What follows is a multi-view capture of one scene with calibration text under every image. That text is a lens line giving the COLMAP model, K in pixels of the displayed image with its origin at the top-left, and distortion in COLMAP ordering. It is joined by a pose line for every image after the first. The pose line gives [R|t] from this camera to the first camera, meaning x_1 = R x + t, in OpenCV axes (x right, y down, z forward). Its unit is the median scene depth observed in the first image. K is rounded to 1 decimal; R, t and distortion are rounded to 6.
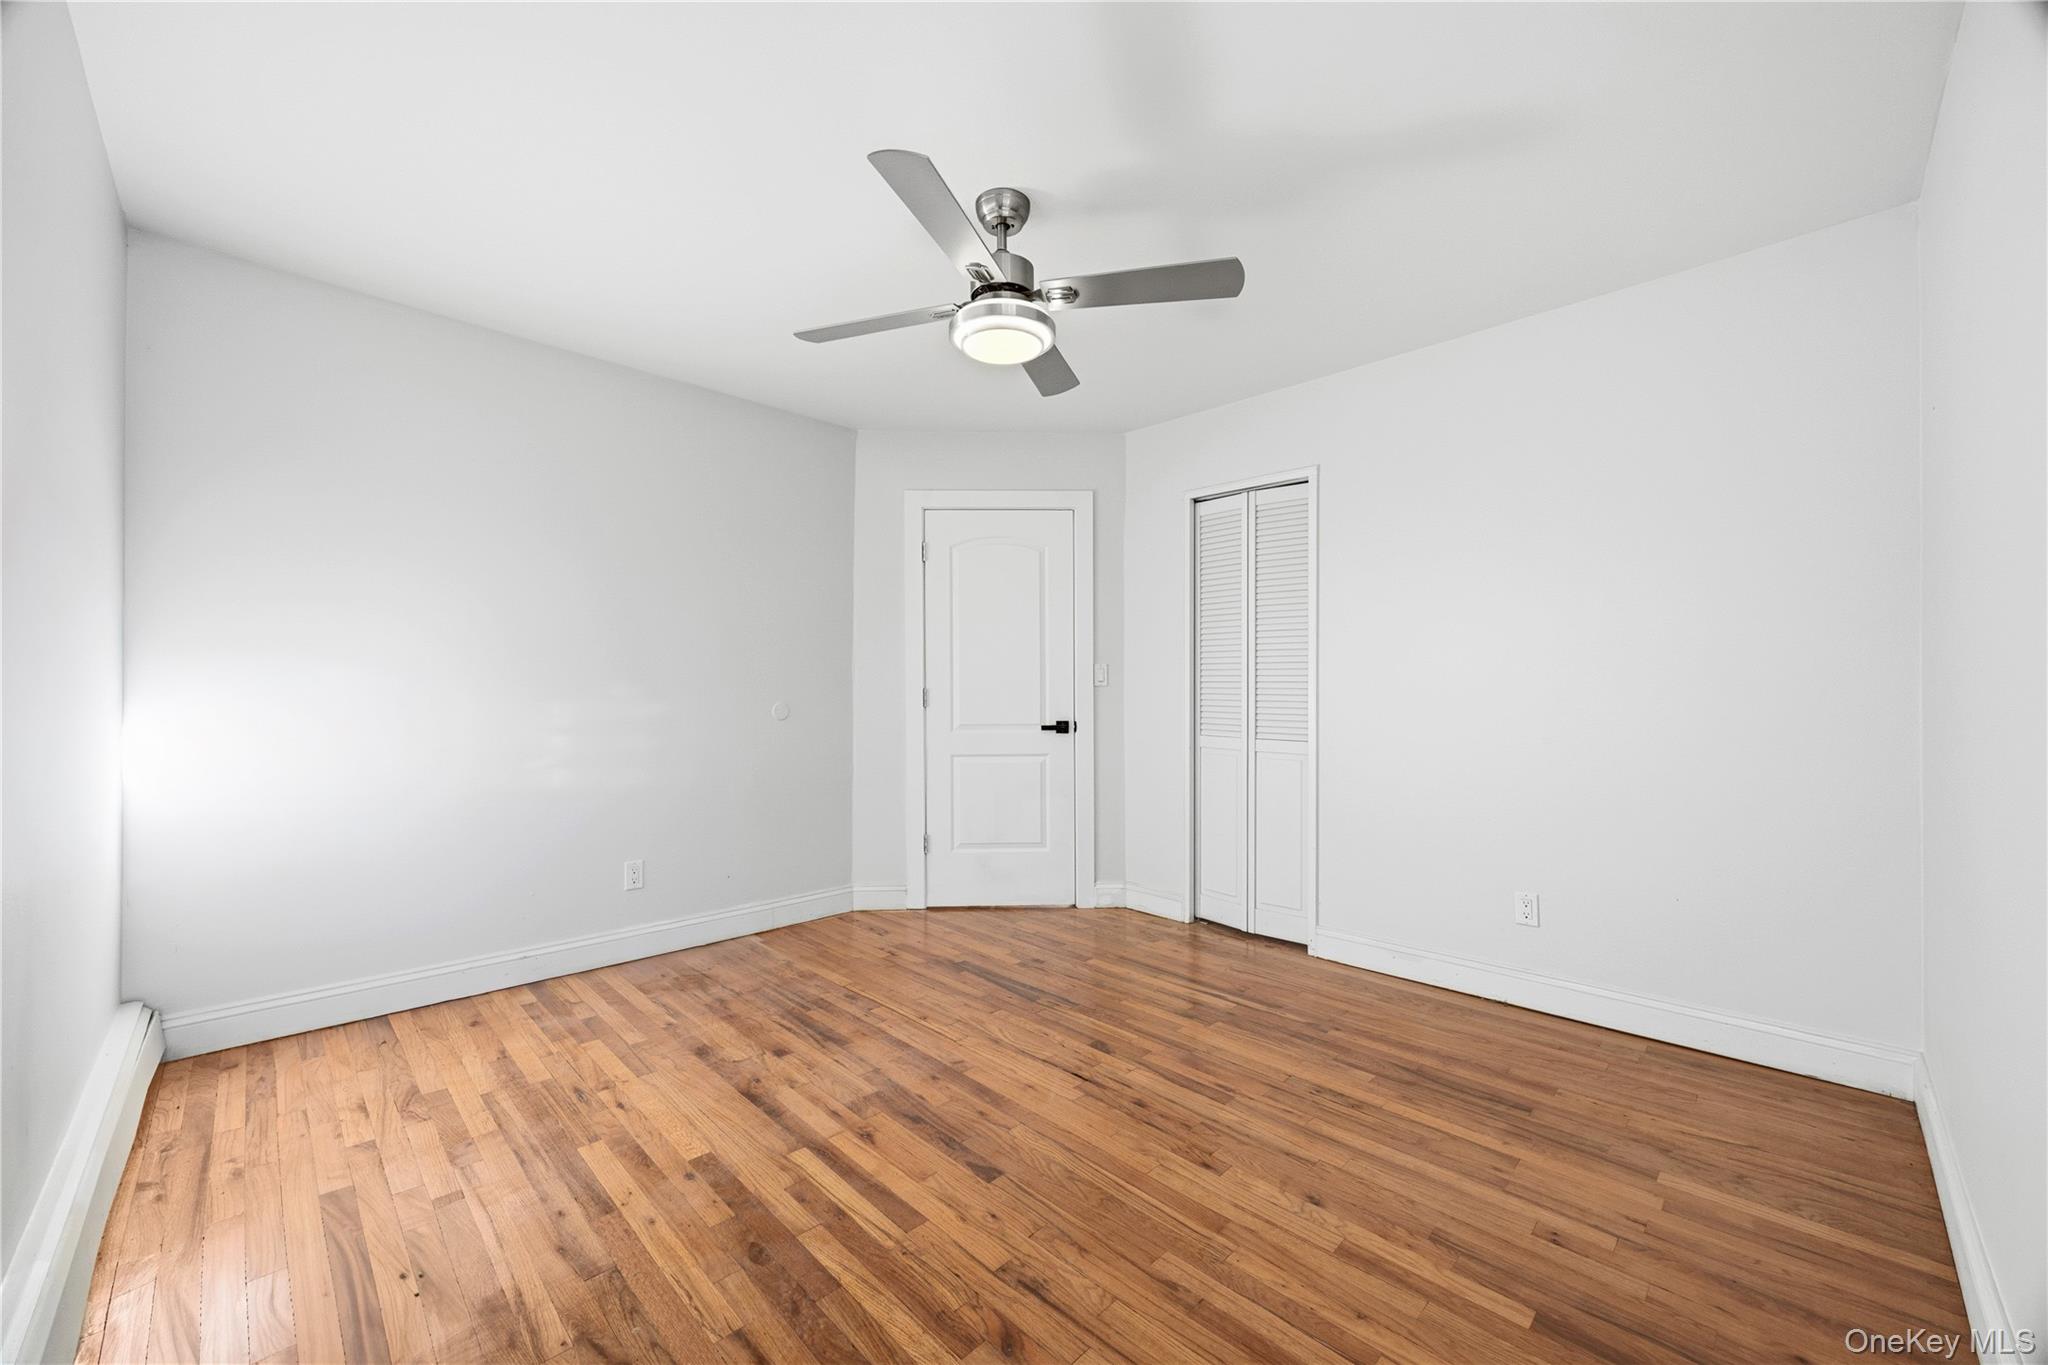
lens RADIAL K [[795.1, 0, 1022.1], [0, 795.1, 688.6], [0, 0, 1]] dist [-0.008605, -0.000881]
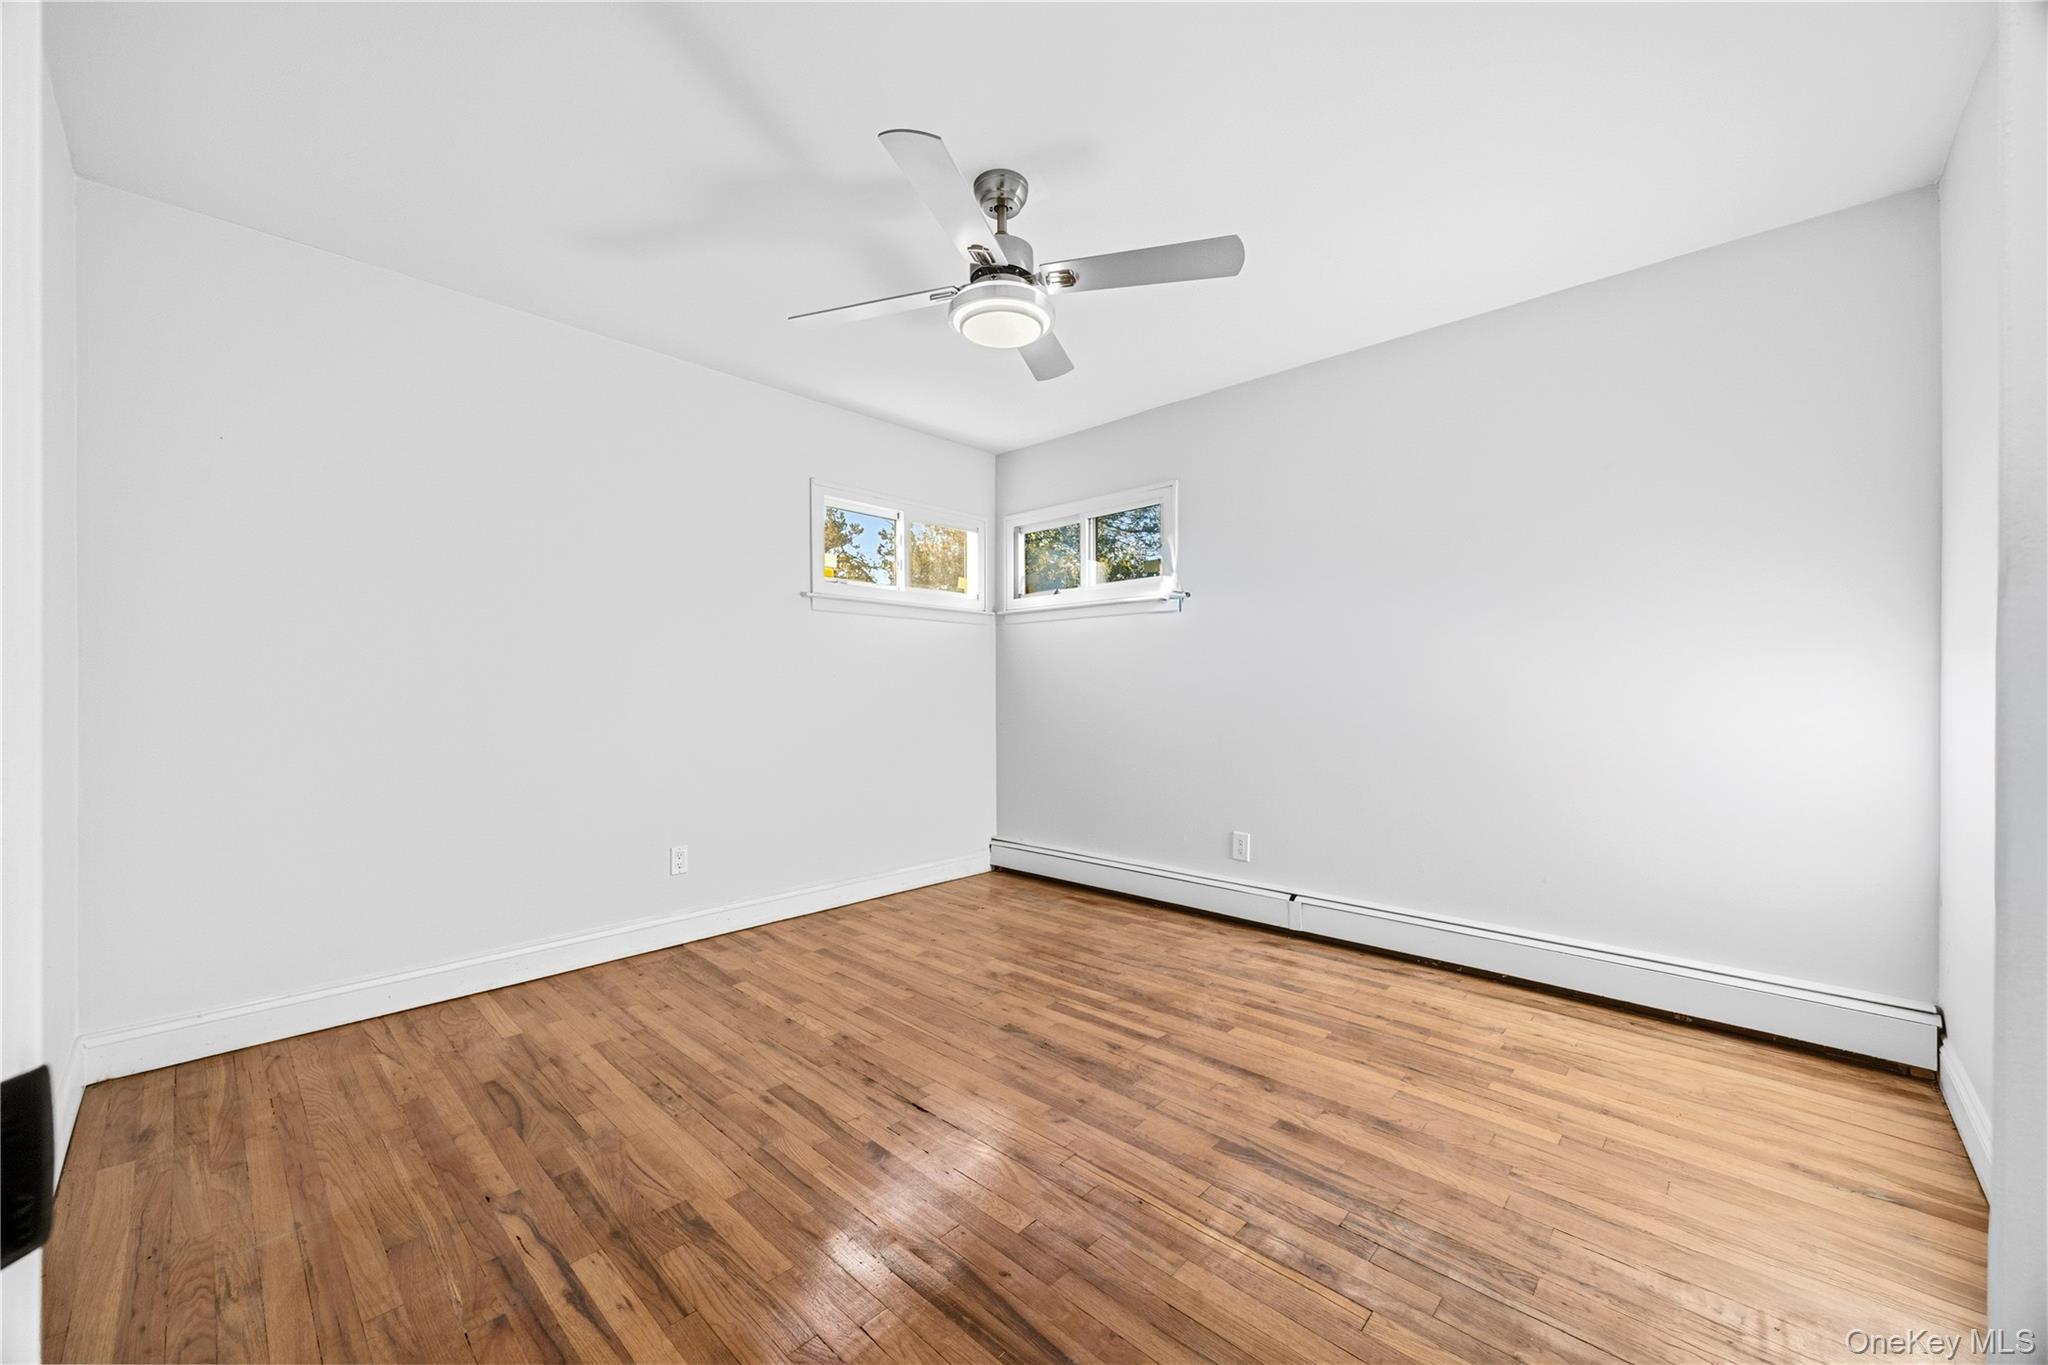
lens RADIAL K [[795.1, 0, 1024.9], [0, 795.1, 686.9], [0, 0, 1]] dist [-0.008605, -0.000881]
pose [[-0.999227, -0.003470, -0.039160, -0.009274], [-0.003286, 0.999983, -0.004749, 0.024725], [0.039176, -0.004617, -0.999222, 2.016307]]
